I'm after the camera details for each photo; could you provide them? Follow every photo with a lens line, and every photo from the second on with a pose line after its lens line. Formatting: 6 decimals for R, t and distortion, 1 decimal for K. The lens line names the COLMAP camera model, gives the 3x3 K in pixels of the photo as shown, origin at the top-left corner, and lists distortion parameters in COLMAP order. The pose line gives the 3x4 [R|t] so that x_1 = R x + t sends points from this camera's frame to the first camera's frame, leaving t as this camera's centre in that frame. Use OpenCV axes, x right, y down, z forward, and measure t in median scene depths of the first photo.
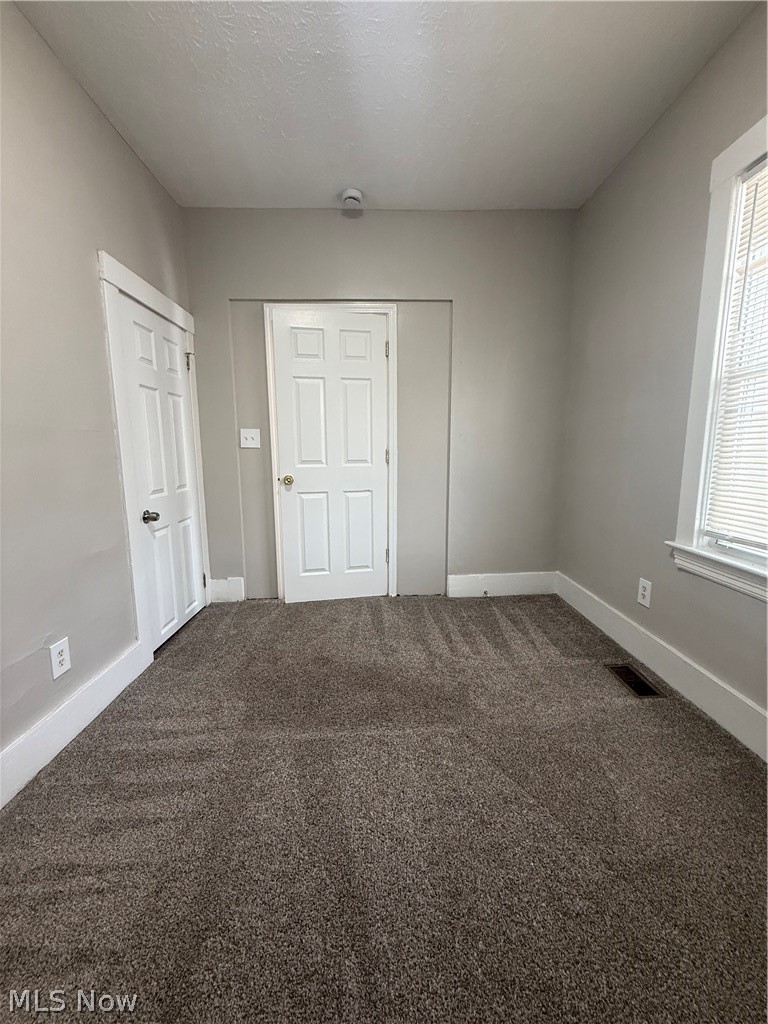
lens RADIAL K [[408.7, 0, 382.9], [0, 408.7, 507.7], [0, 0, 1]] dist [0.001053, 0.000883]
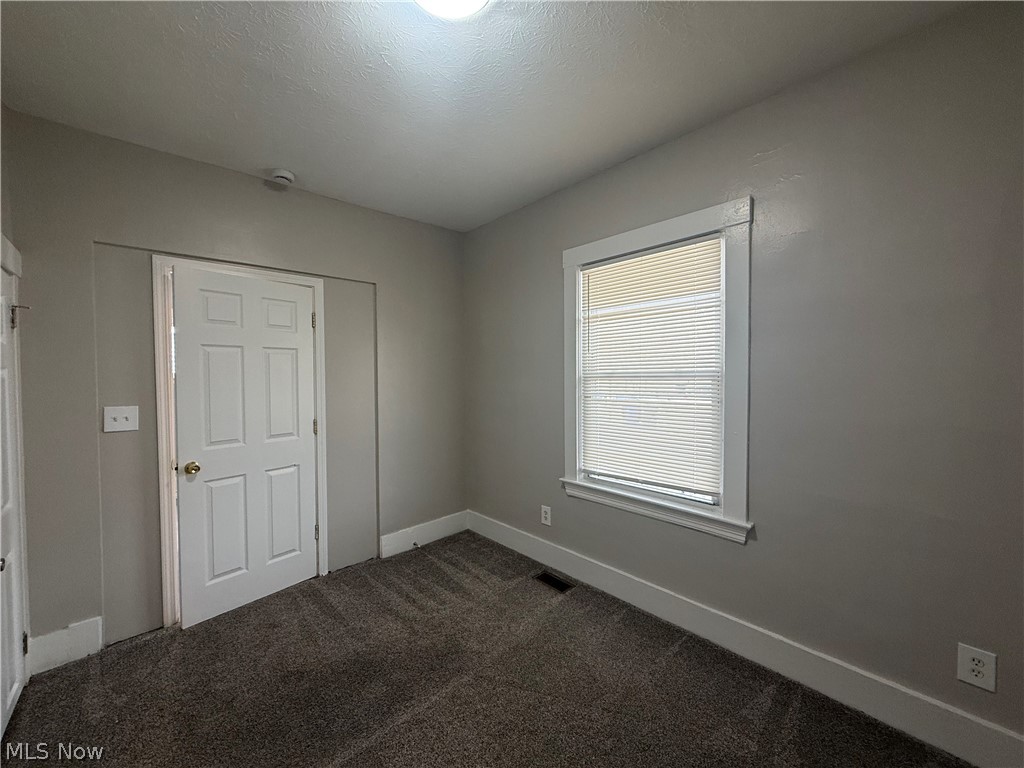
lens RADIAL K [[408.7, 0, 508.1], [0, 408.7, 382.6], [0, 0, 1]] dist [0.001053, 0.000883]
pose [[0.759746, -0.013645, 0.650077, -0.312225], [0.100424, 0.990246, -0.096581, -0.104255], [-0.642418, 0.138661, 0.753705, -0.041632]]
